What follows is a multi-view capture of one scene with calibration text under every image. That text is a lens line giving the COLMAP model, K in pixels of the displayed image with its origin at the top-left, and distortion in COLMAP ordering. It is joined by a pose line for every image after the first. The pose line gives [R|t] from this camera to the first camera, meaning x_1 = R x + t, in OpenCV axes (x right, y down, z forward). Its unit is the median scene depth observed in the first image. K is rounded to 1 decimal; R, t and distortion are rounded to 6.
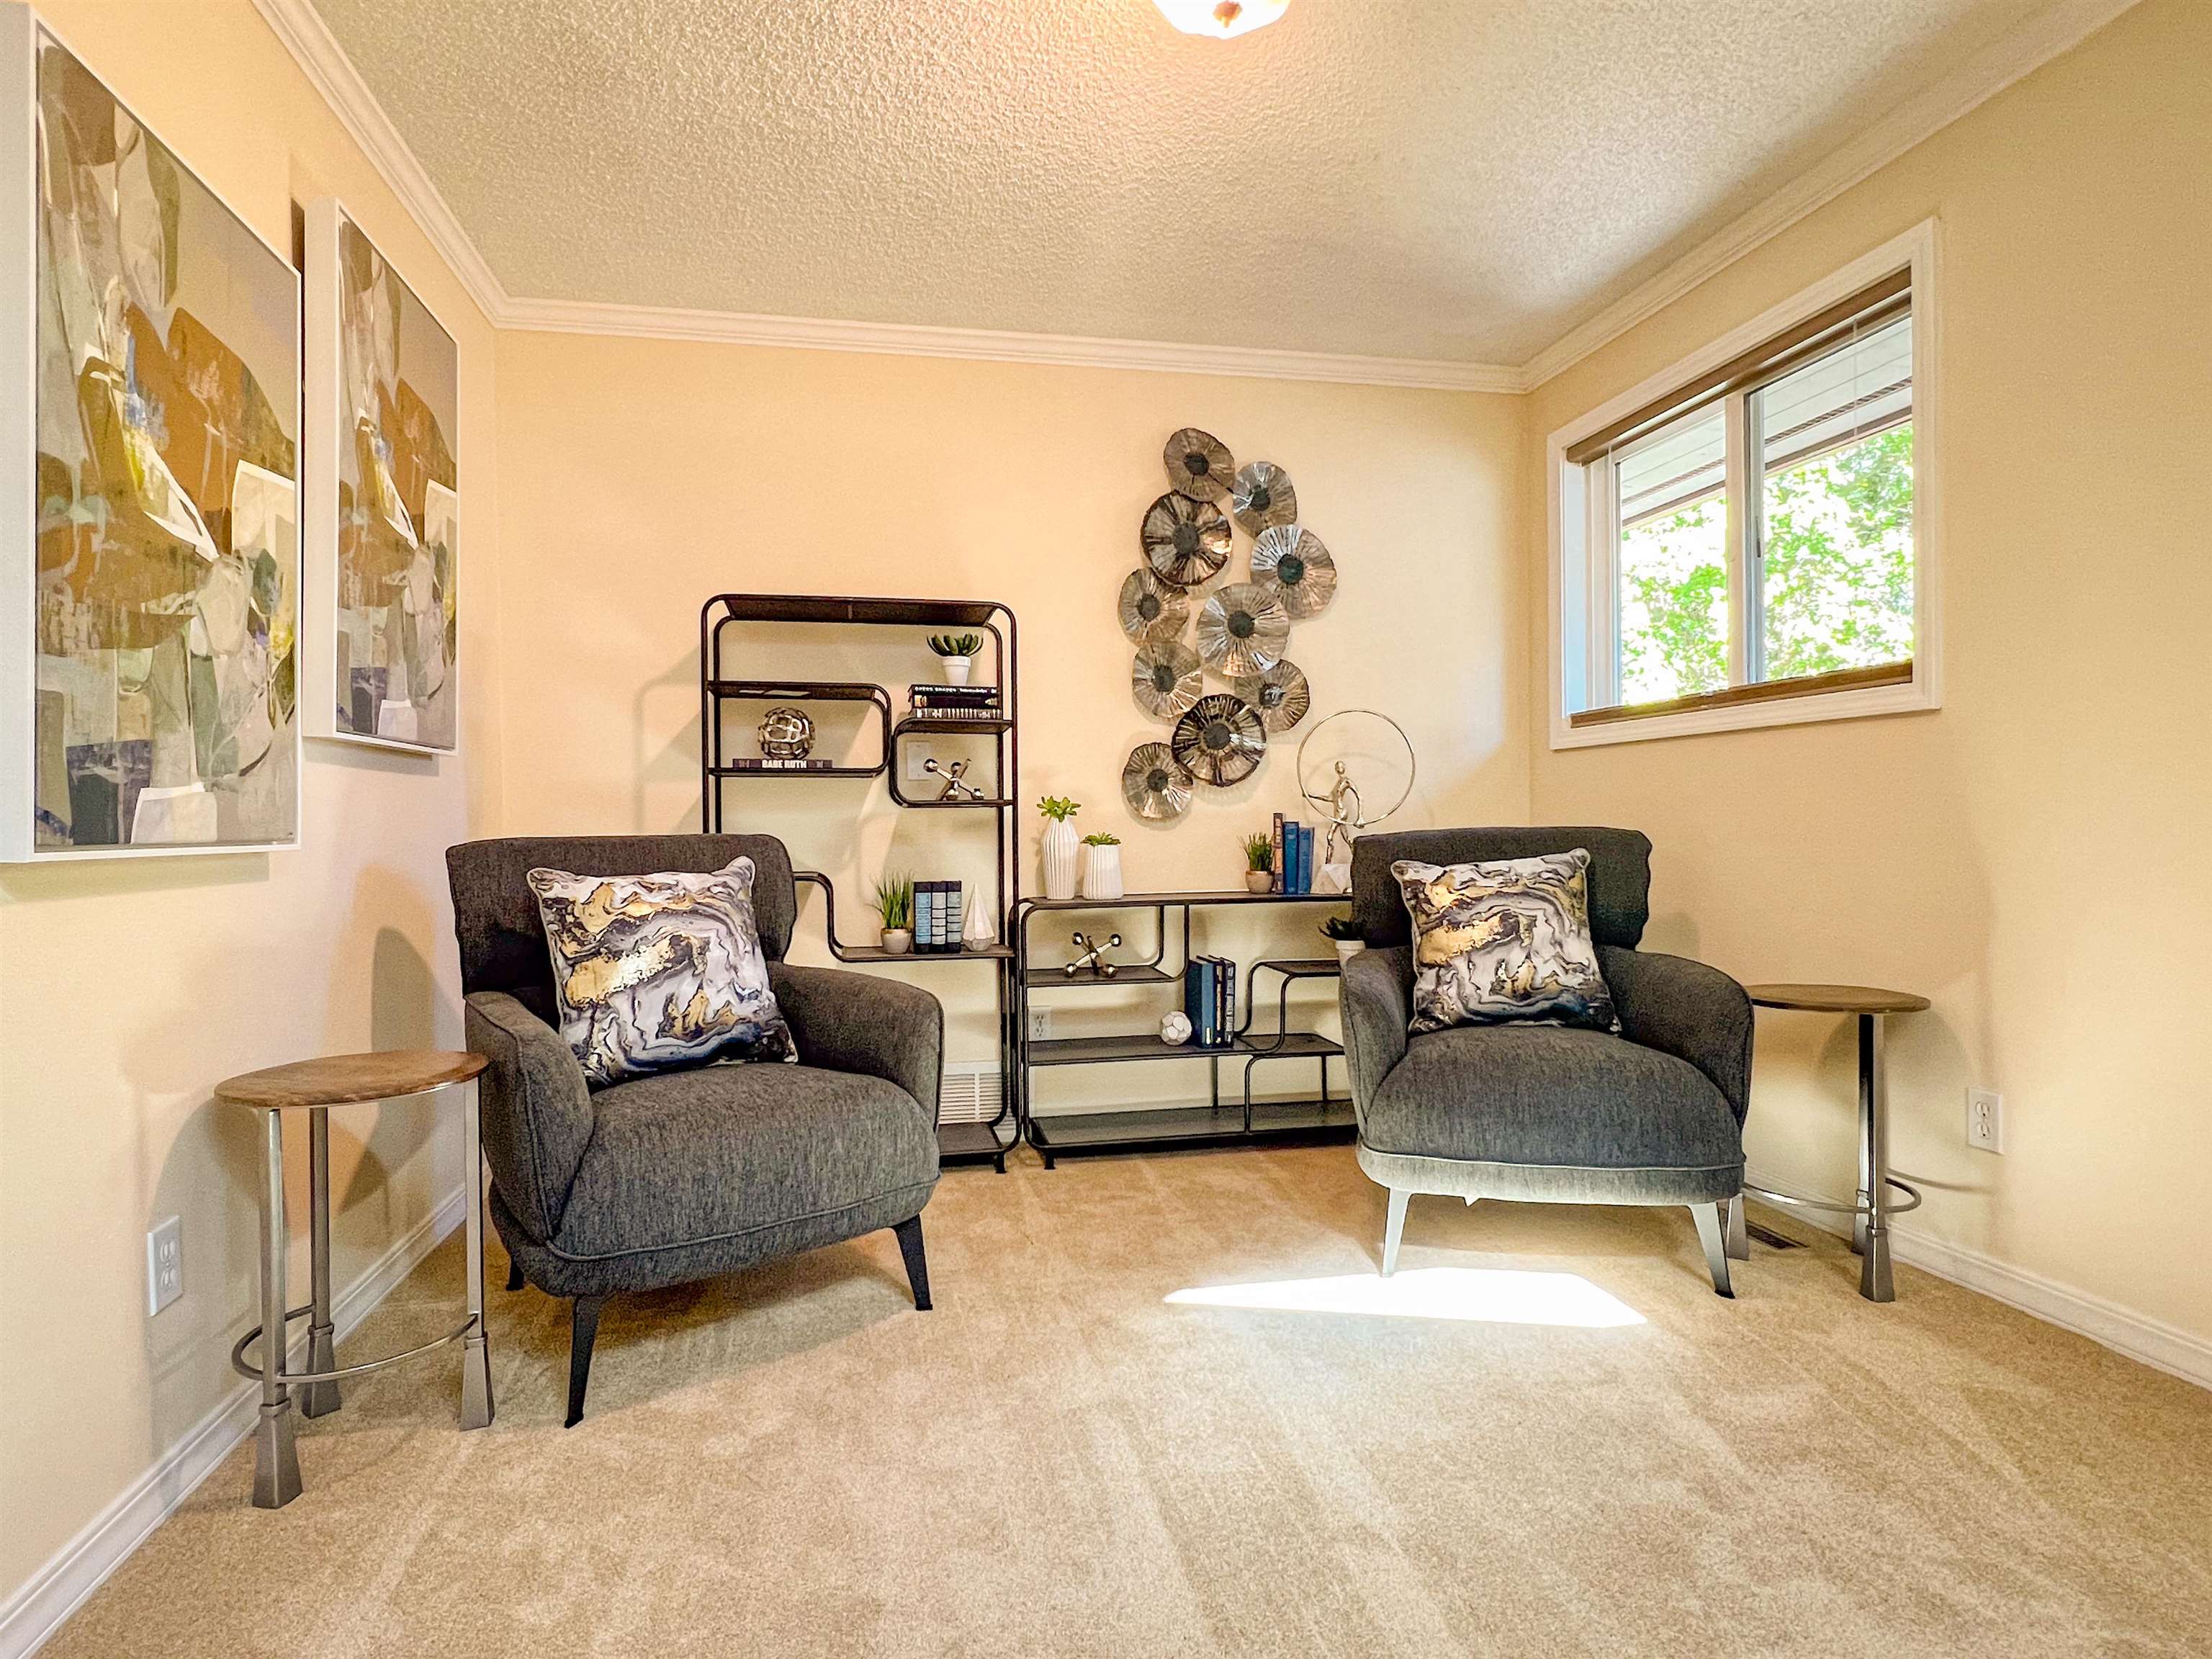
lens RADIAL K [[1194.9, 0, 1106.8], [0, 1194.9, 825.4], [0, 0, 1]] dist [-0.005770, 0.002181]
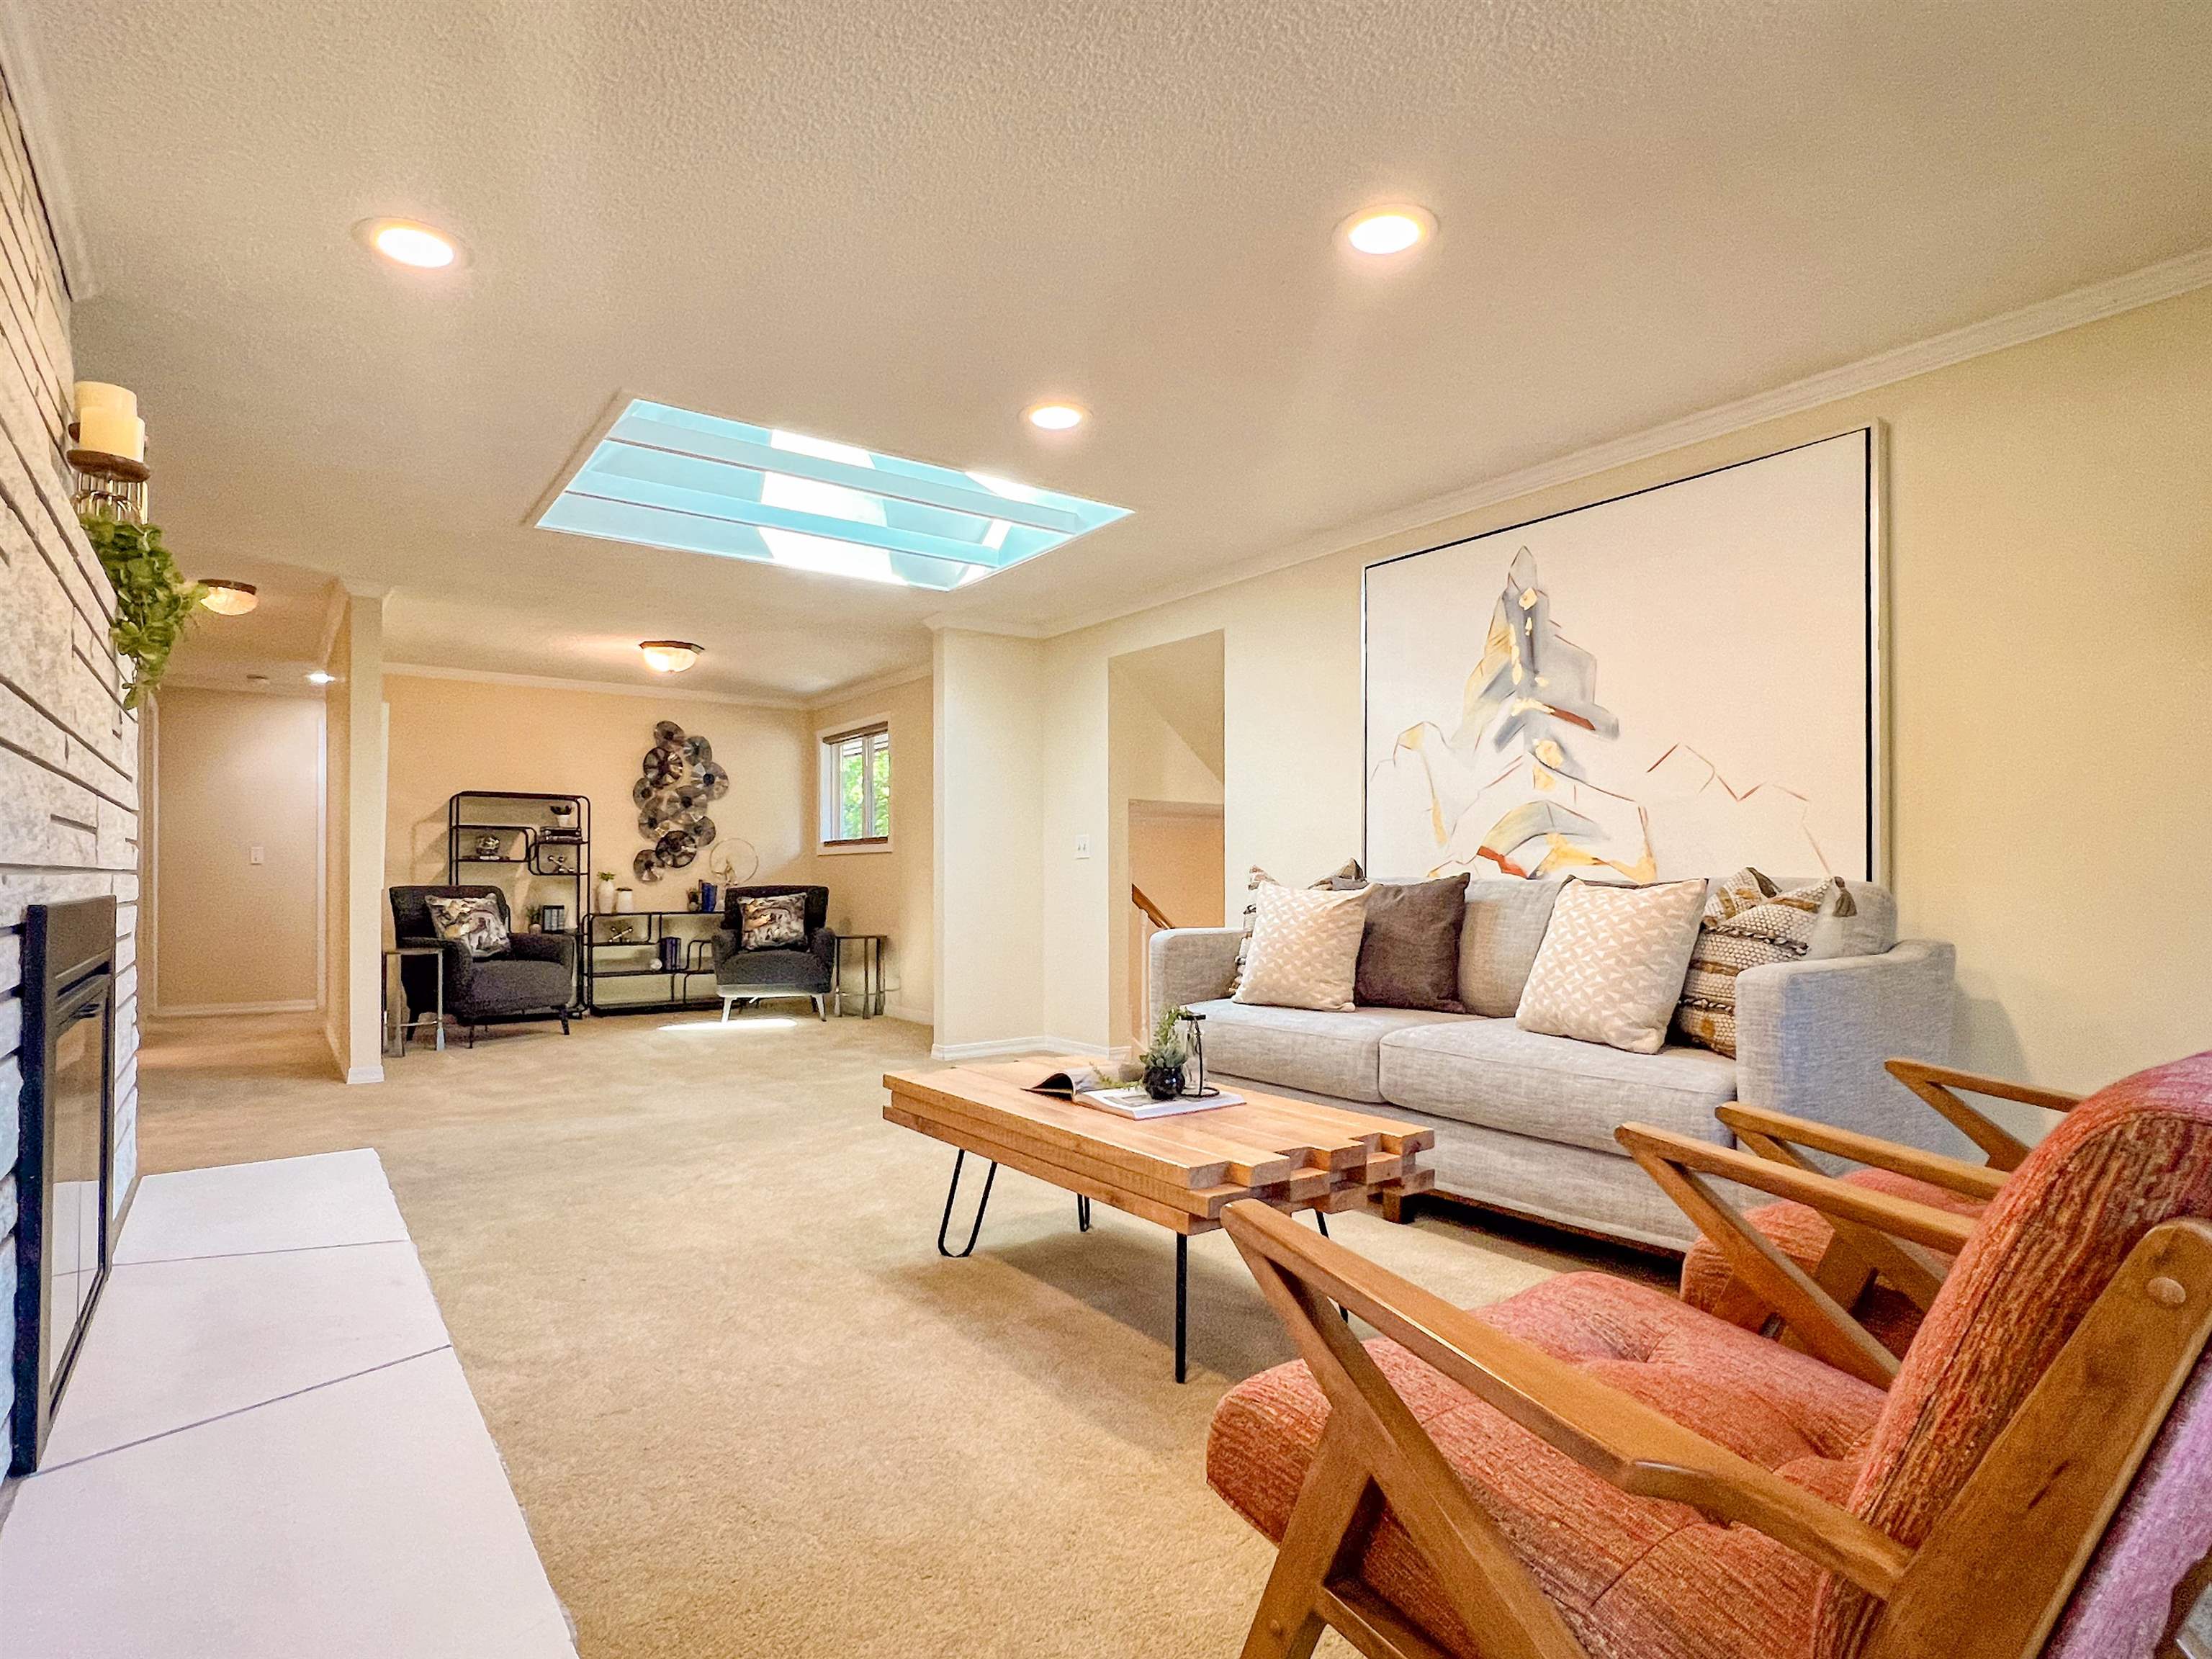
lens RADIAL K [[1194.9, 0, 1122.5], [0, 1194.9, 873.7], [0, 0, 1]] dist [-0.005770, 0.002181]
pose [[0.913122, 0.011979, 0.407511, -0.071565], [-0.006993, 0.999881, -0.013722, 0.006367], [-0.407627, 0.009680, 0.913097, -1.703177]]
